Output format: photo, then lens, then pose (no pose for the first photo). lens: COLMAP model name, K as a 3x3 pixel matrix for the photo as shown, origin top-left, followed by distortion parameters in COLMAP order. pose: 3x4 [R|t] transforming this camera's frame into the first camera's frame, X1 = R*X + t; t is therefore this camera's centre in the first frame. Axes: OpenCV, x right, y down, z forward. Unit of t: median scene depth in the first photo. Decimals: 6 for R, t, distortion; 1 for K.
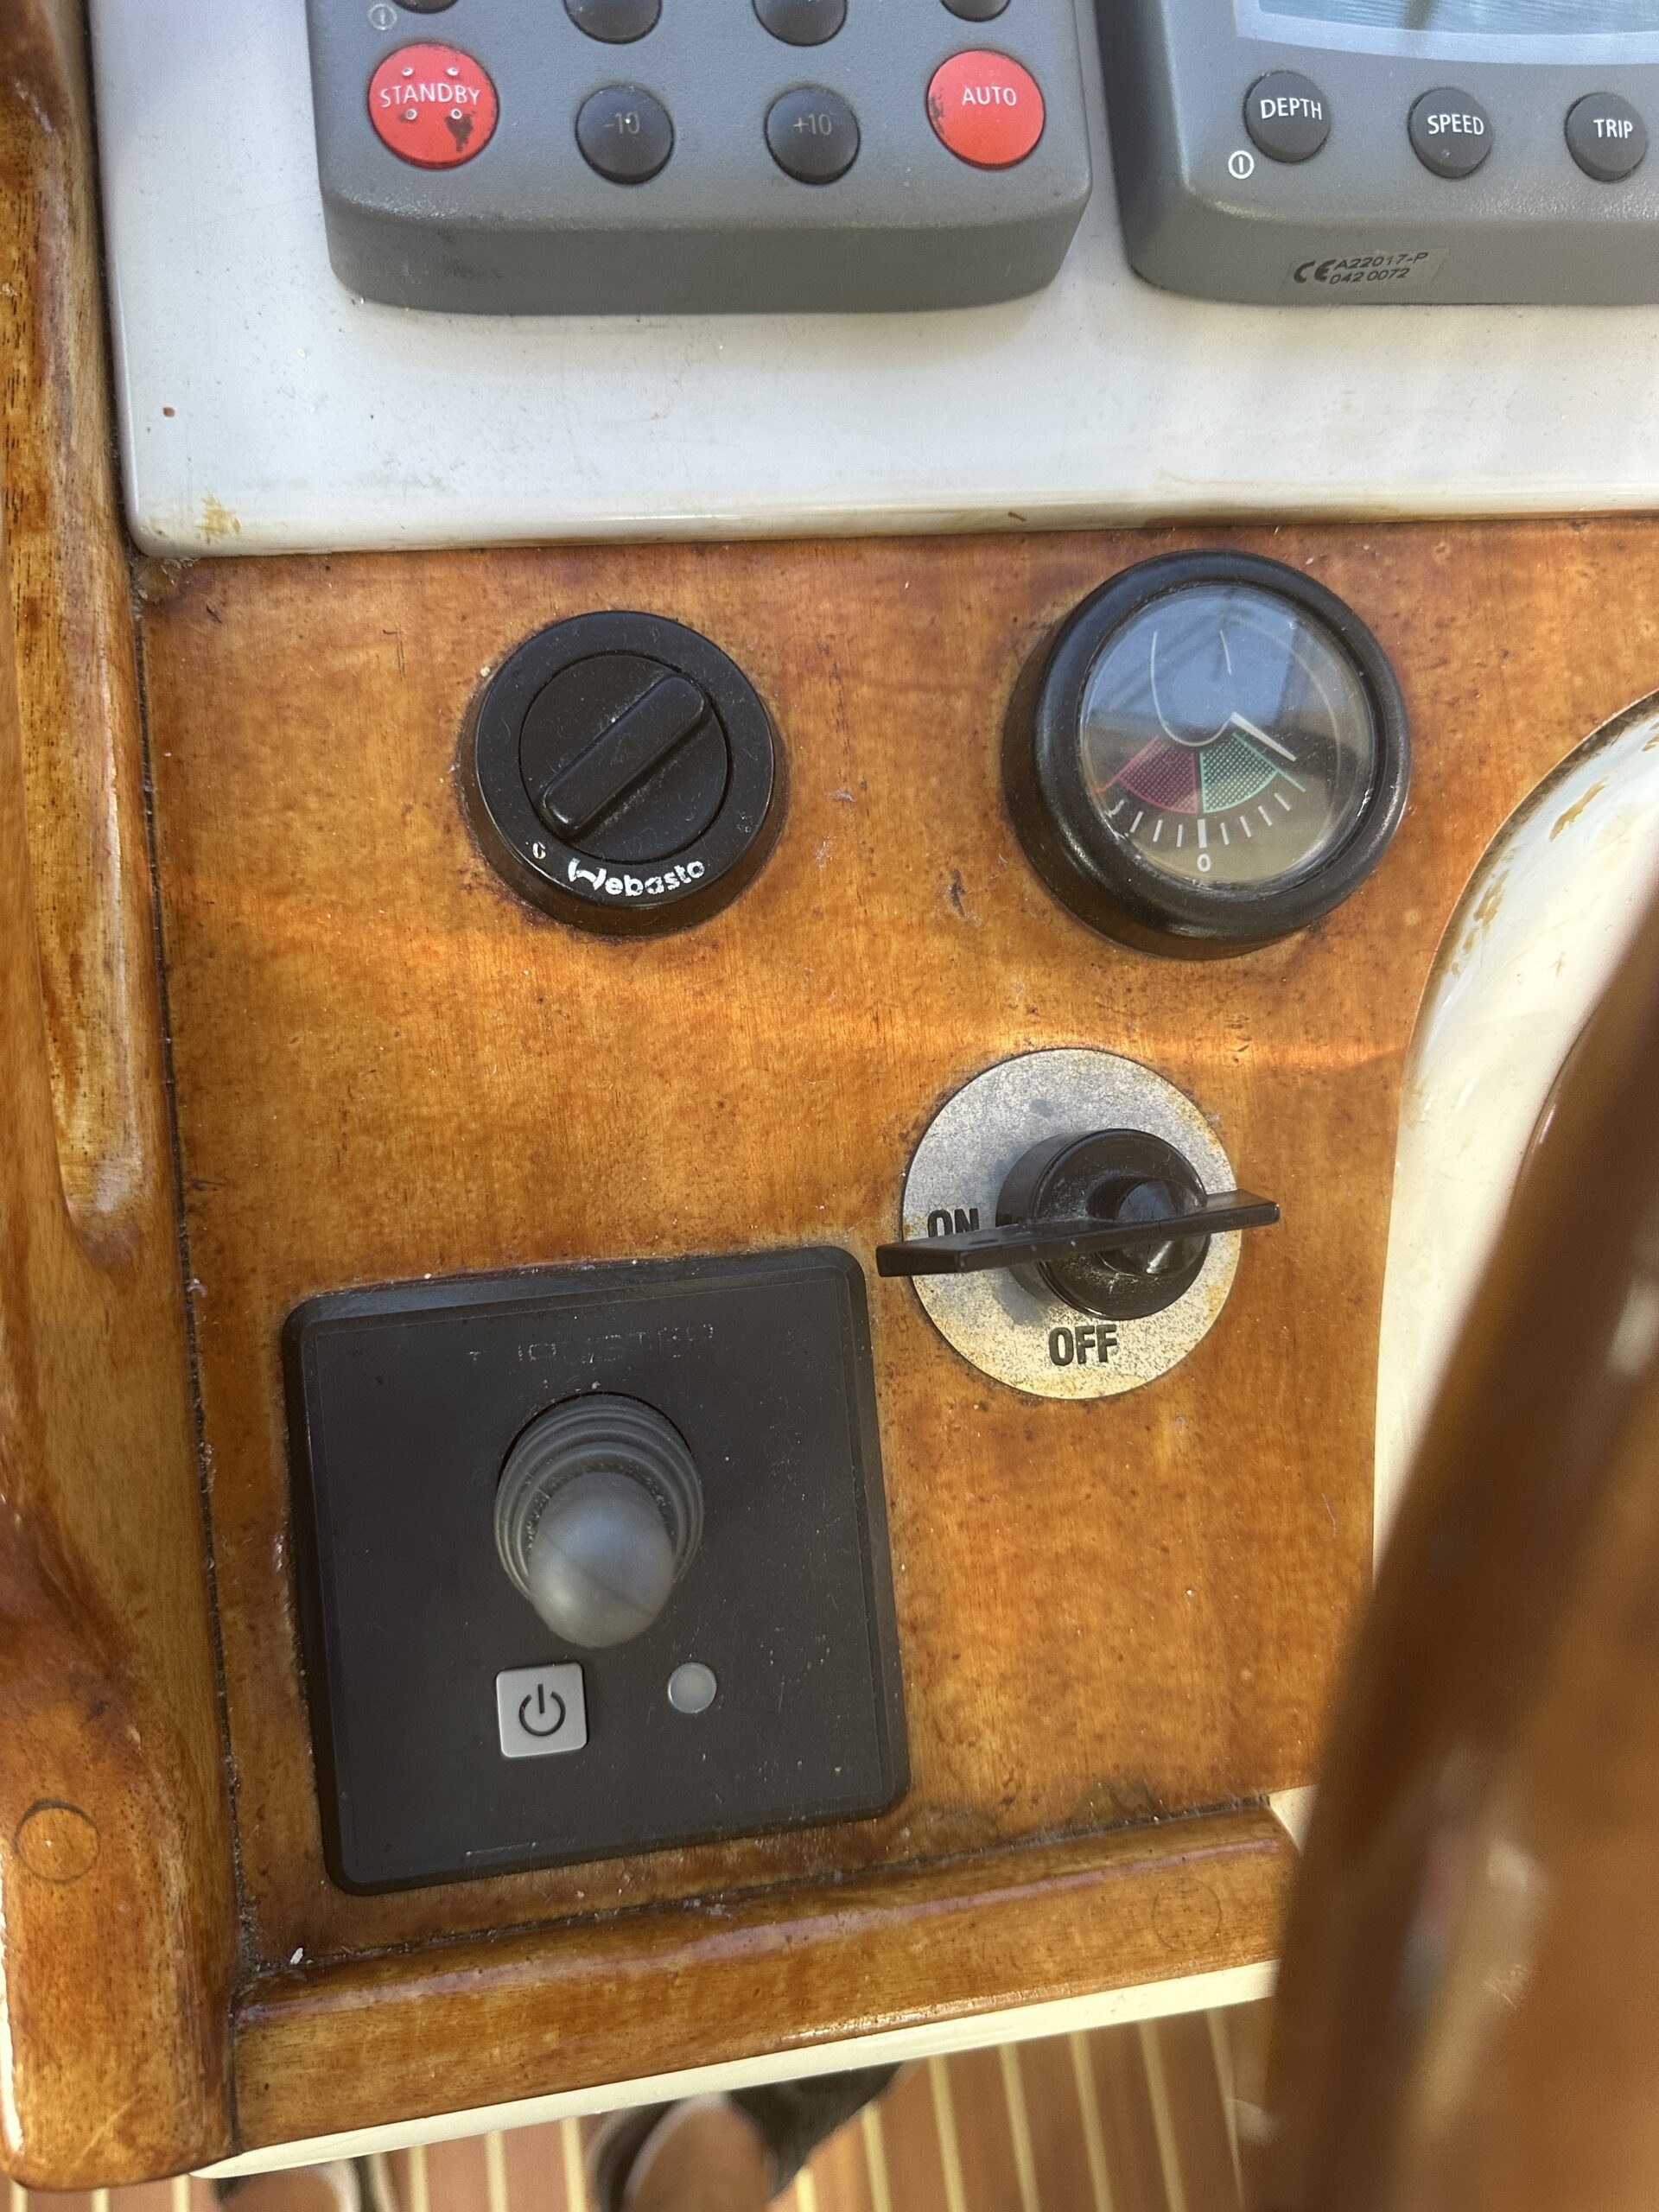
lens RADIAL K [[1518.7, 0, 848.9], [0, 1518.7, 1119.6], [0, 0, 1]] dist [-0.034419, -0.001359]
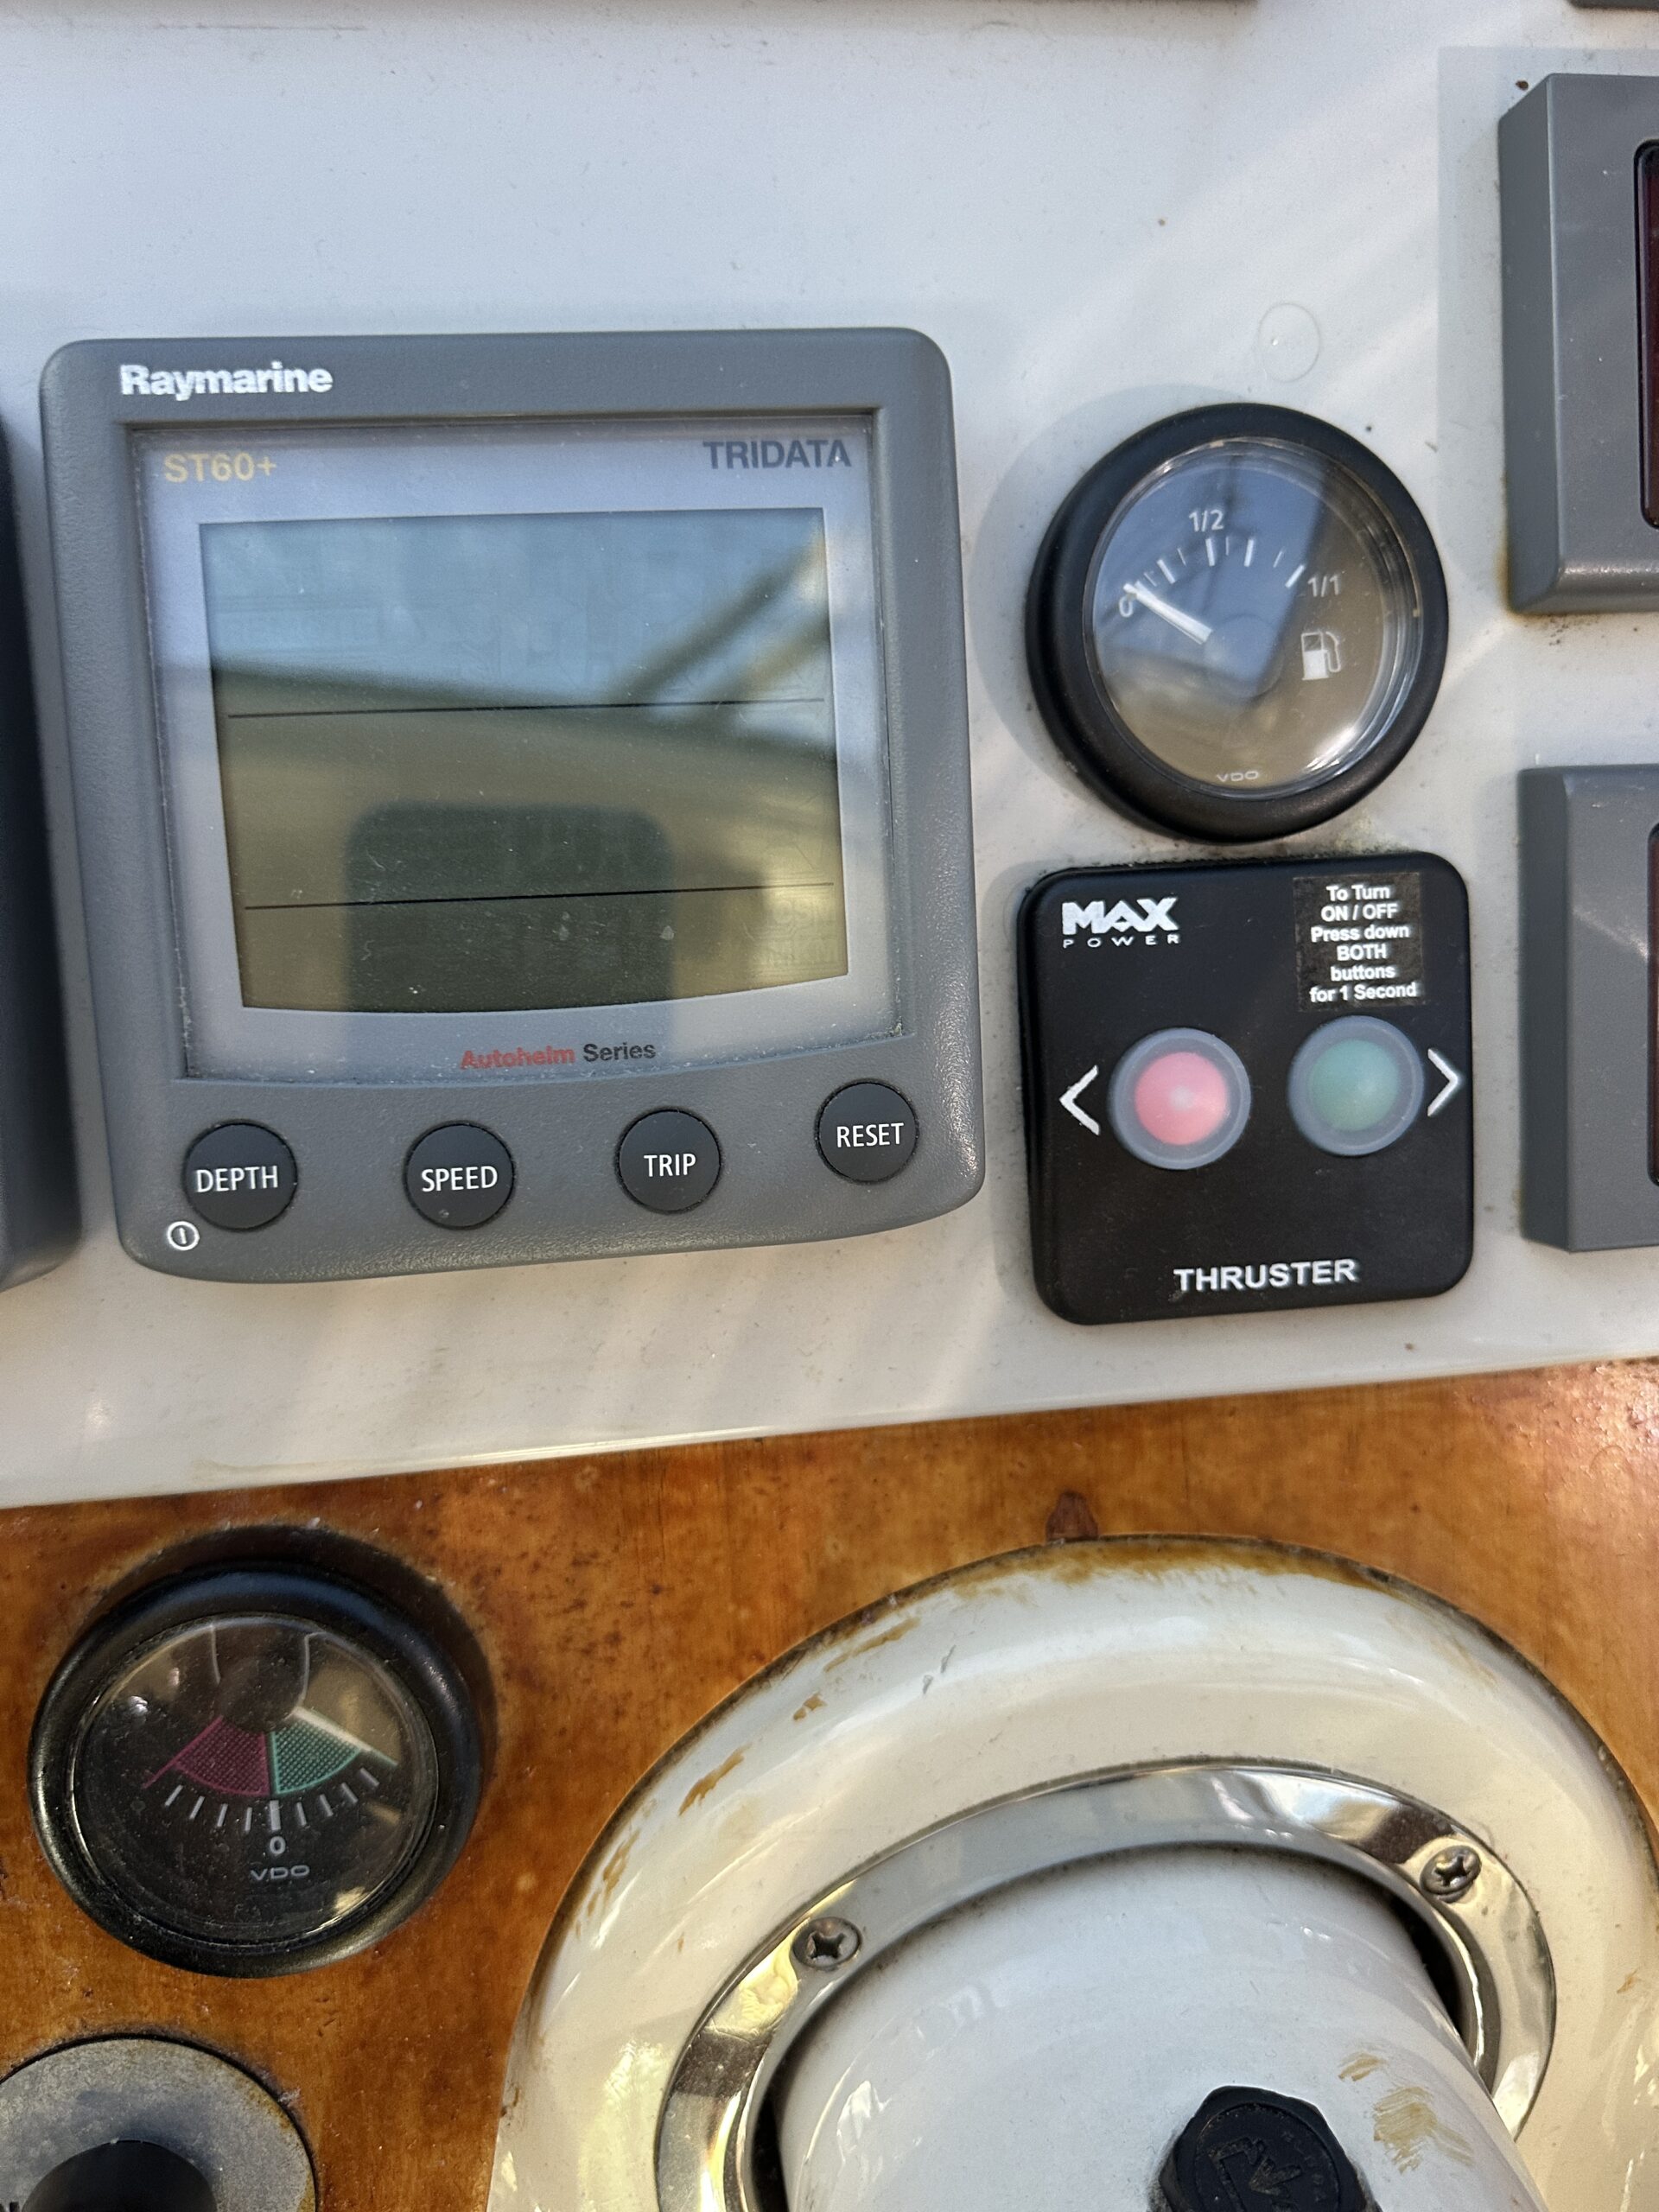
lens RADIAL K [[1490.9, 0, 829.5], [0, 1490.9, 1106.0], [0, 0, 1]] dist [0.054870, -0.098337]
pose [[0.998938, 0.040946, -0.021134, 0.552054], [-0.037764, 0.990307, 0.133664, -0.724366], [0.026402, -0.132724, 0.990801, 0.162021]]
